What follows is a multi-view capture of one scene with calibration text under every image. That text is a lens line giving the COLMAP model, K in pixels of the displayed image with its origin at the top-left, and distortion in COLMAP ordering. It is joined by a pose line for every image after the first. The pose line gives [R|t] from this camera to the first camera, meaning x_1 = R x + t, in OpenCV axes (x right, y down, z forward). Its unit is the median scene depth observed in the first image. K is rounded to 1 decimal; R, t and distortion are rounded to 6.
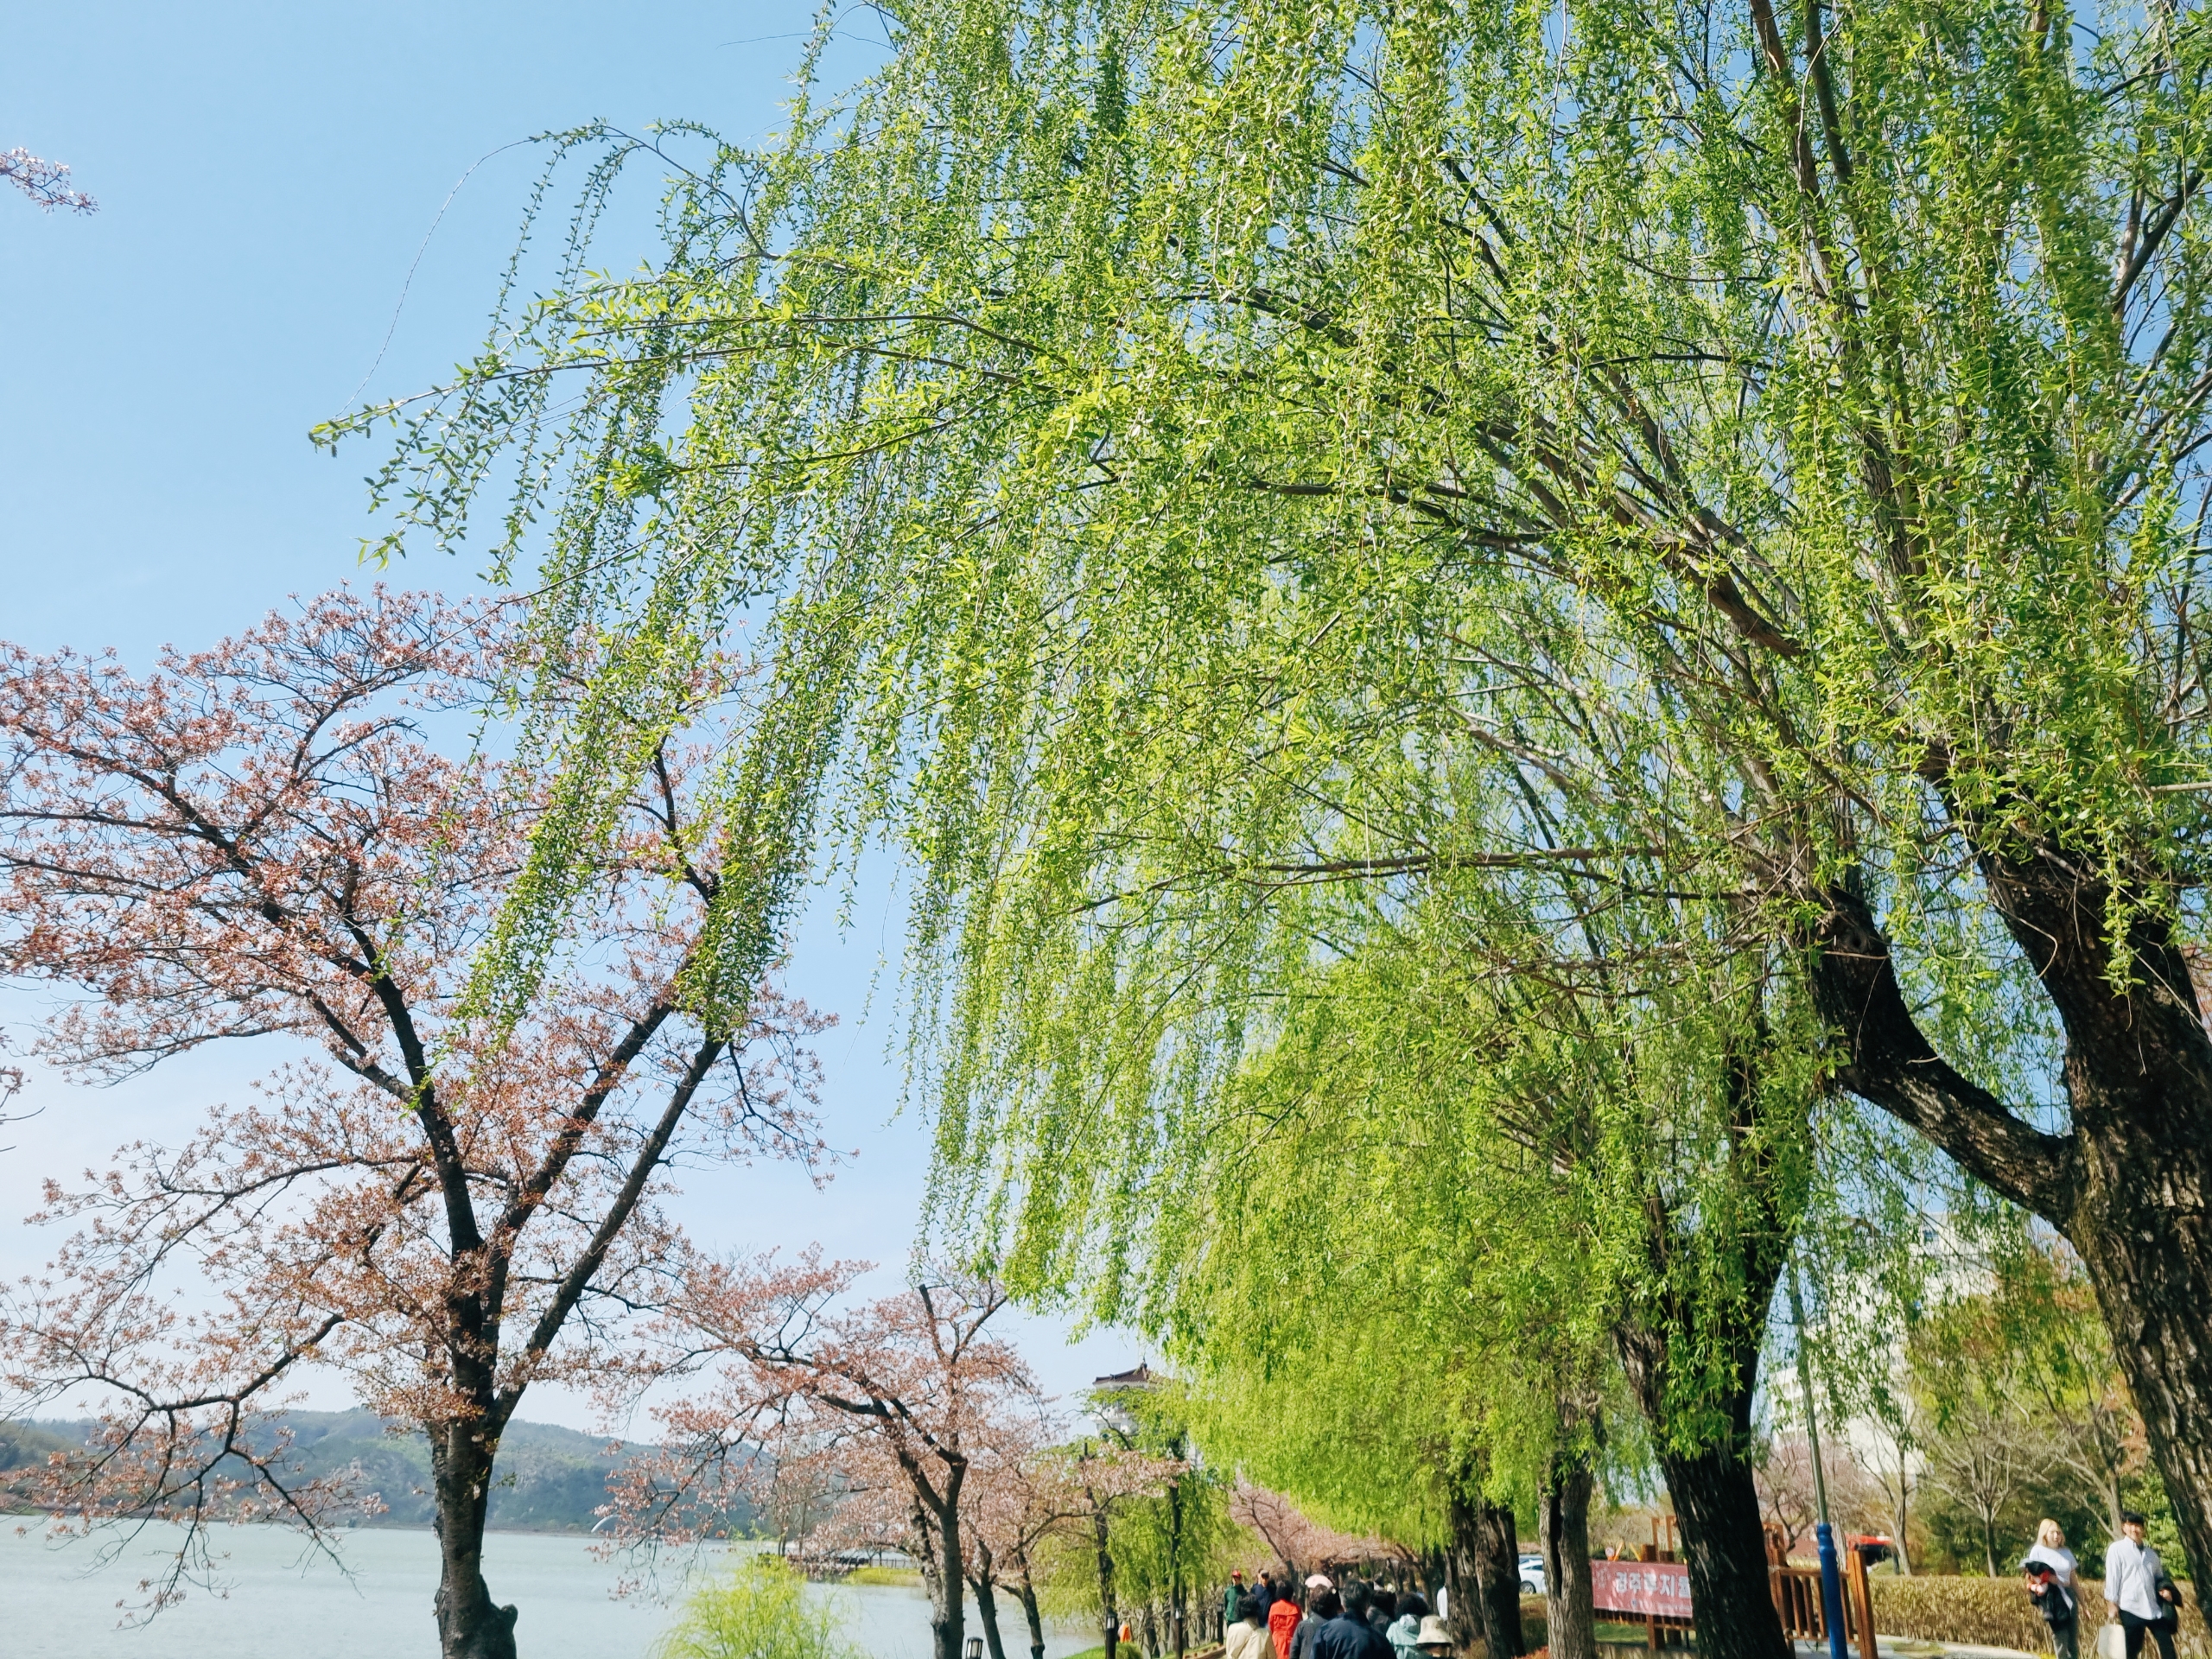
lens RADIAL K [[1716.0, 0, 1106.0], [0, 1716.0, 829.5], [0, 0, 1]] dist [0.006543, -0.050392]
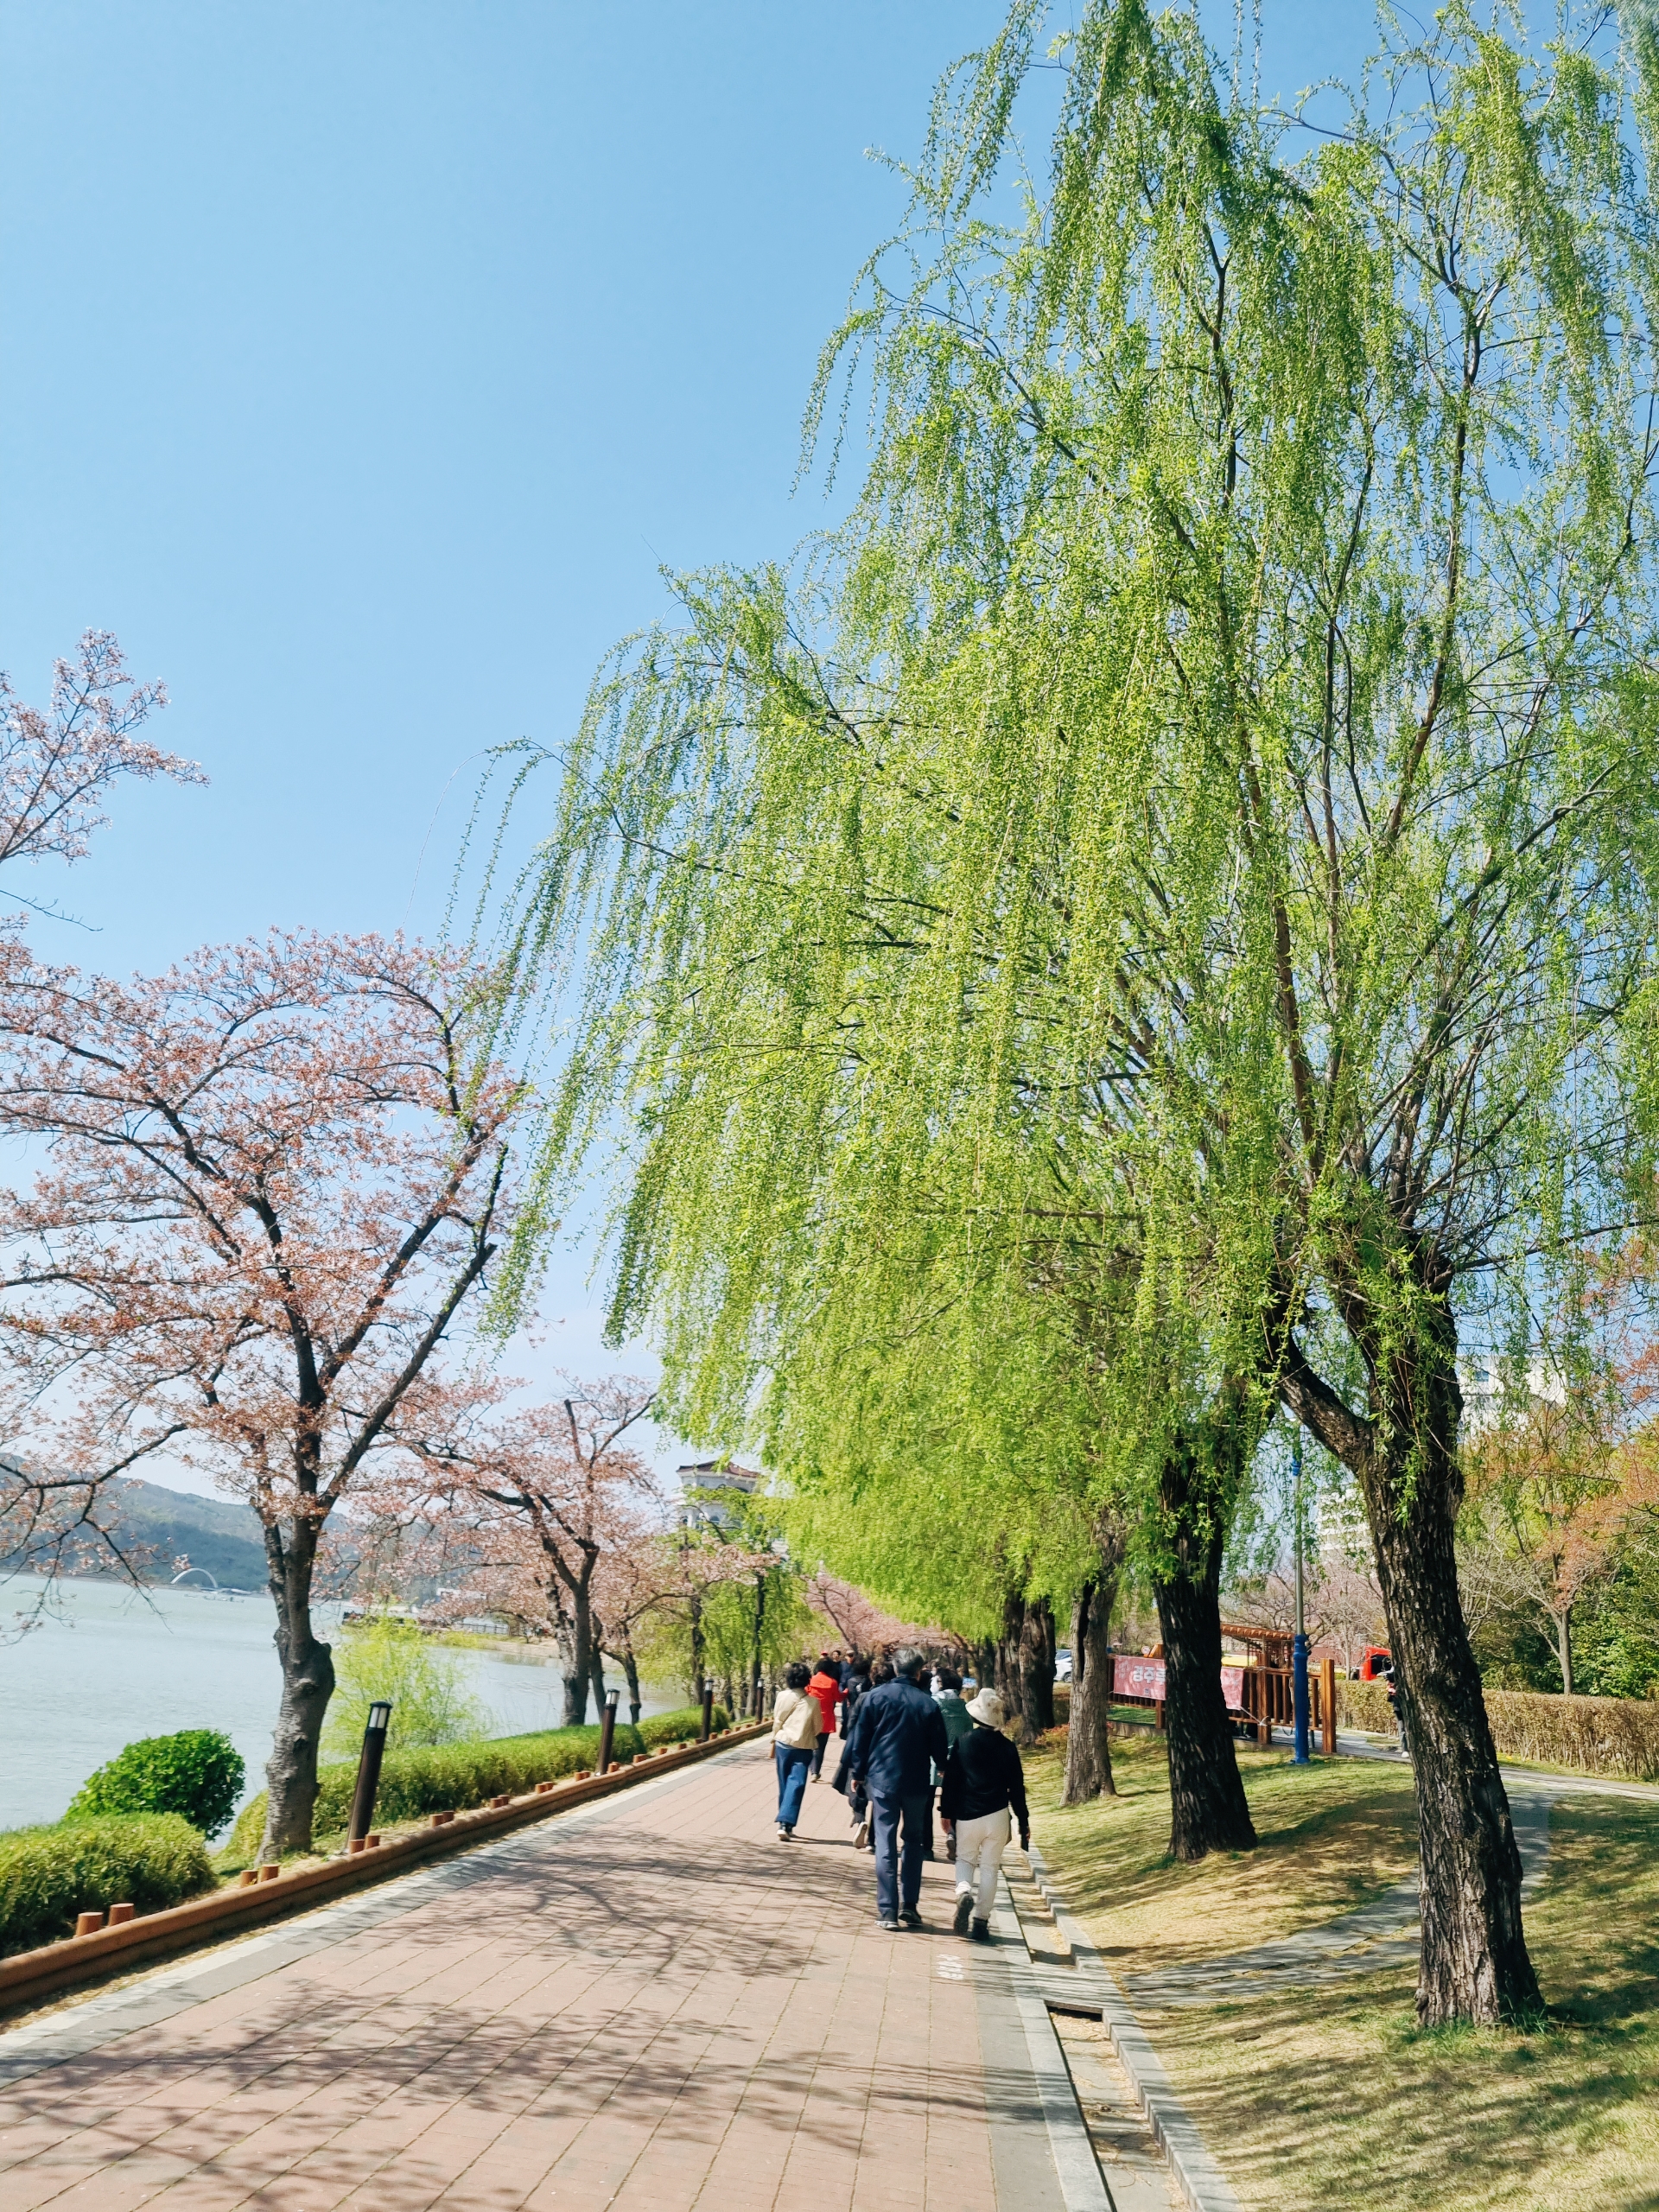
lens RADIAL K [[1641.0, 0, 829.5], [0, 1641.0, 1106.0], [0, 0, 1]] dist [-0.059244, -0.001993]
pose [[0.995539, 0.069139, 0.064203, -0.016865], [-0.074448, 0.993651, 0.084354, -0.041894], [-0.057963, -0.088758, 0.994365, -0.100549]]
